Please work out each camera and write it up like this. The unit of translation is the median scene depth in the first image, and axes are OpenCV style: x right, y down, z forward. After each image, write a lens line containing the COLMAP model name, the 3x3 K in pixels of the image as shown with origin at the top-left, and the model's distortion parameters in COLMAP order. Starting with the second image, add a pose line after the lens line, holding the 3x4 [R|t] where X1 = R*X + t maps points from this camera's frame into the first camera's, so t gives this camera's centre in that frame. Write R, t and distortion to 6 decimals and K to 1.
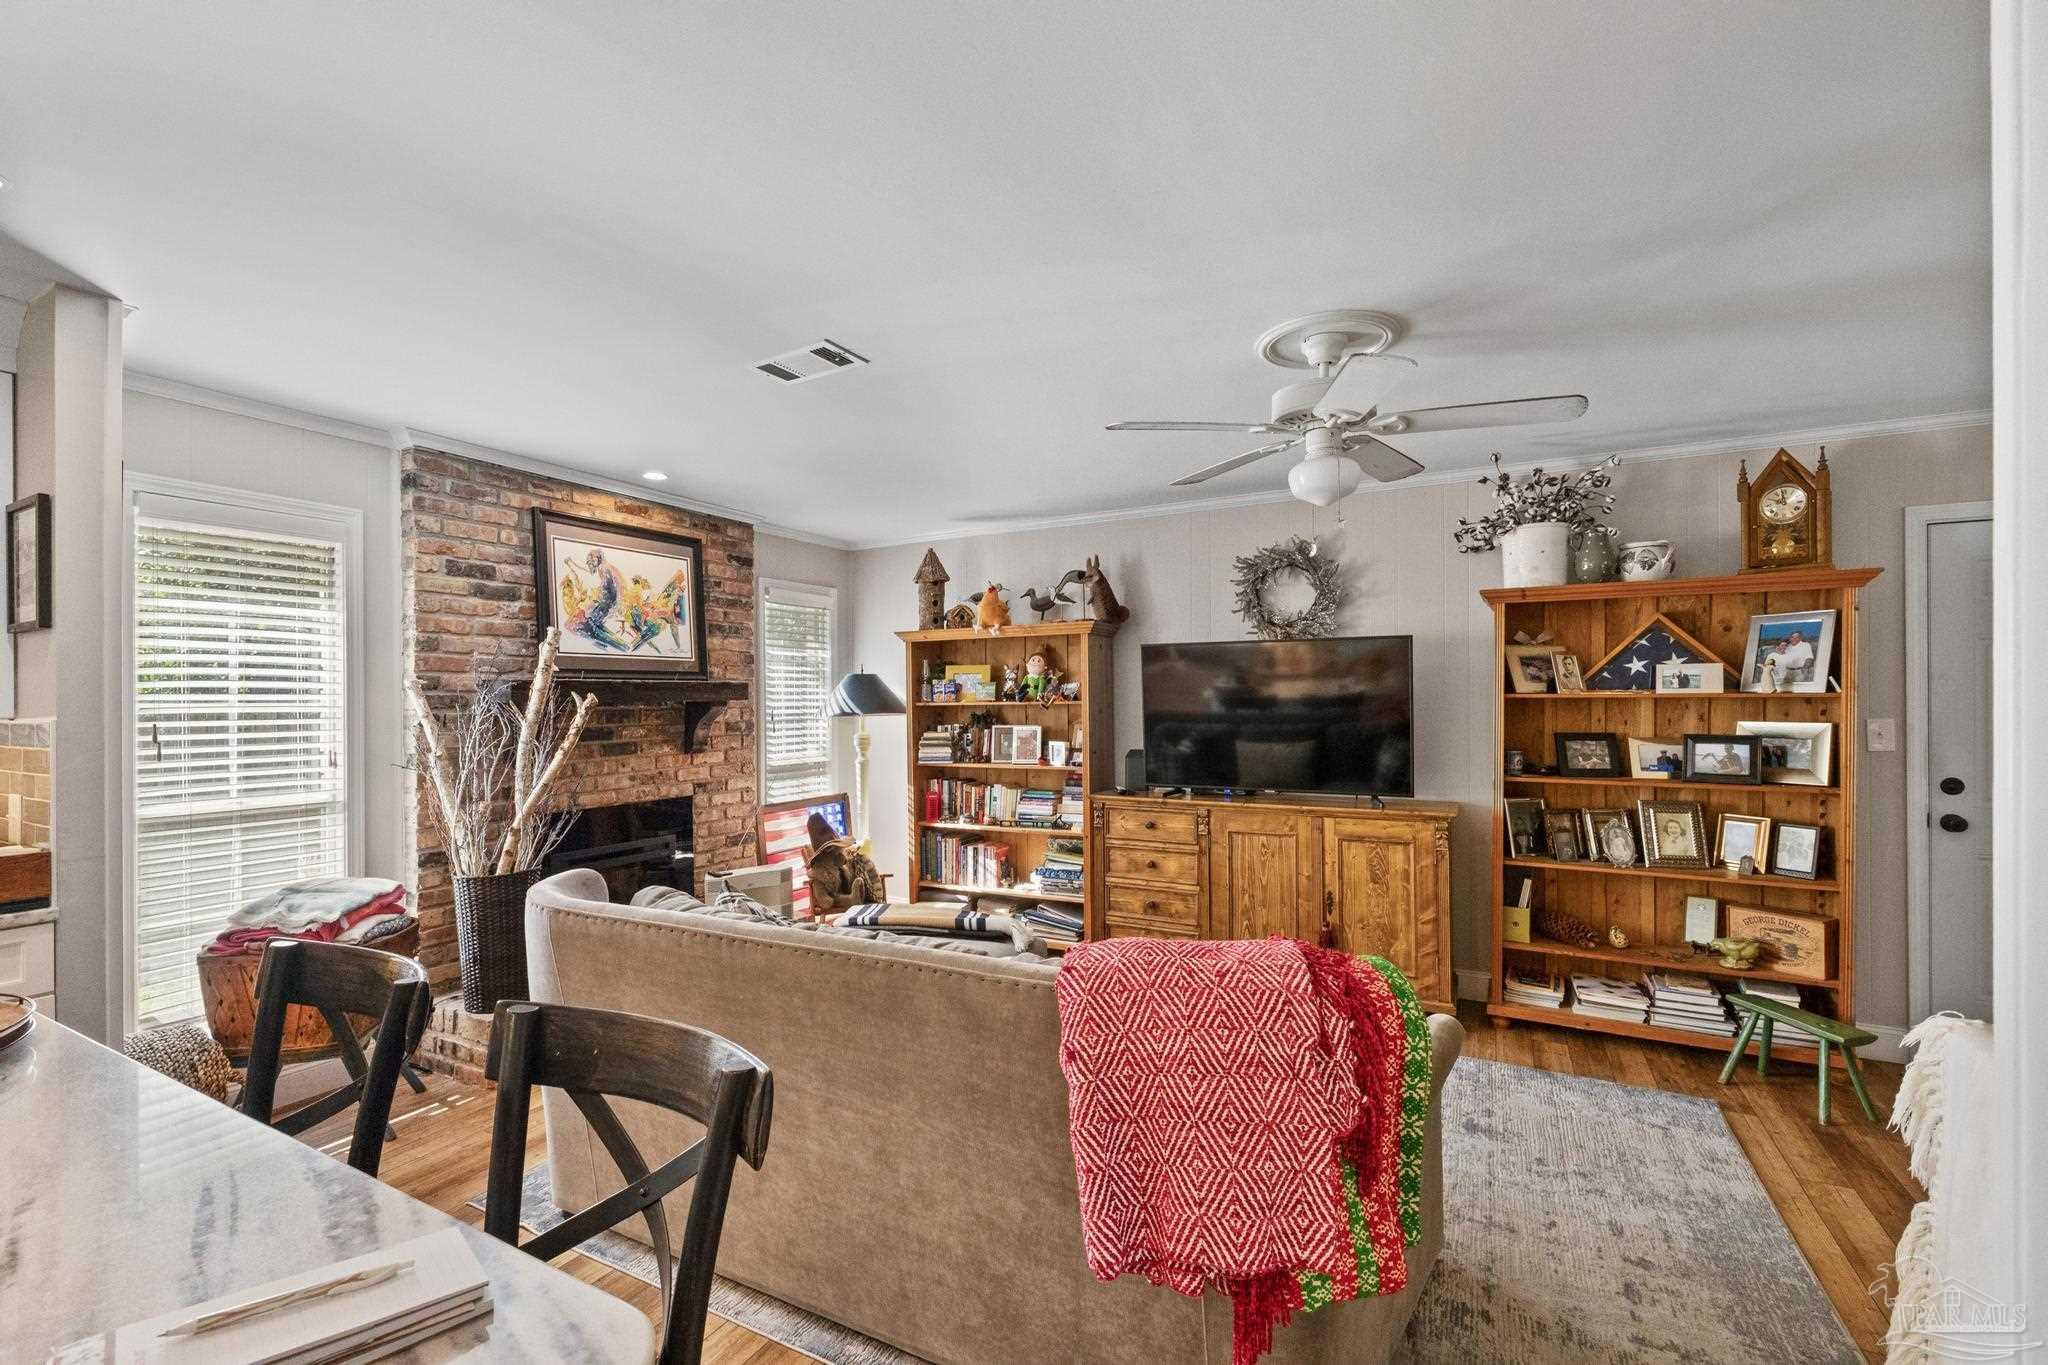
lens RADIAL K [[871.6, 0, 1021.3], [0, 871.6, 699.3], [0, 0, 1]] dist [0.002808, 0.000165]
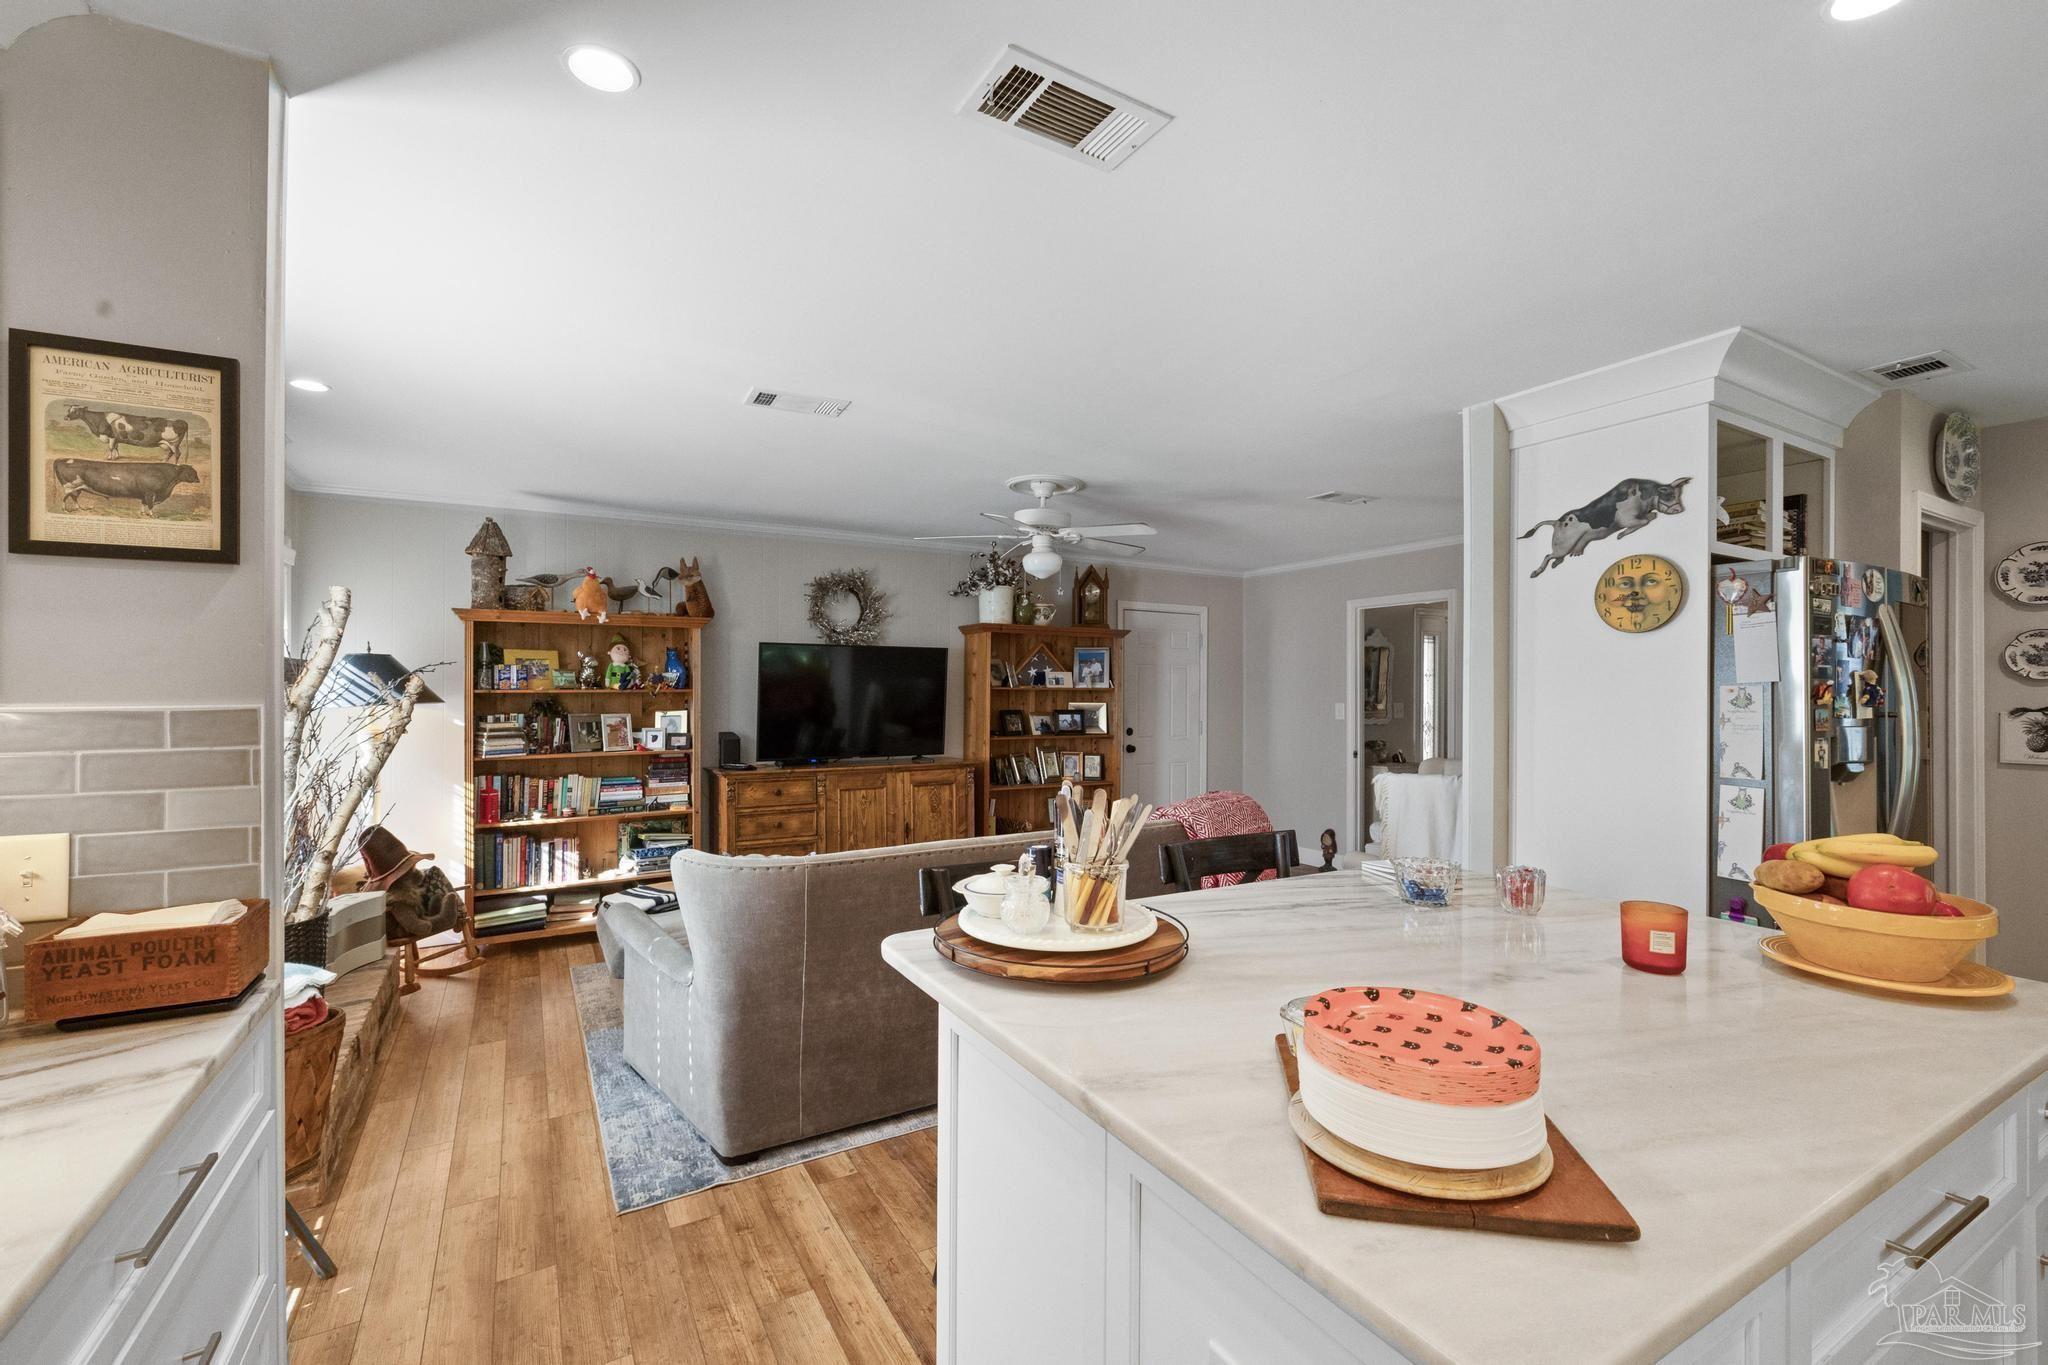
lens RADIAL K [[871.6, 0, 1024.0], [0, 871.6, 685.6], [0, 0, 1]] dist [0.002808, 0.000165]
pose [[0.522977, 0.007859, 0.852311, -0.708417], [-0.009396, 0.999950, -0.003455, -0.003457], [-0.852295, -0.006201, 0.523024, 0.073473]]
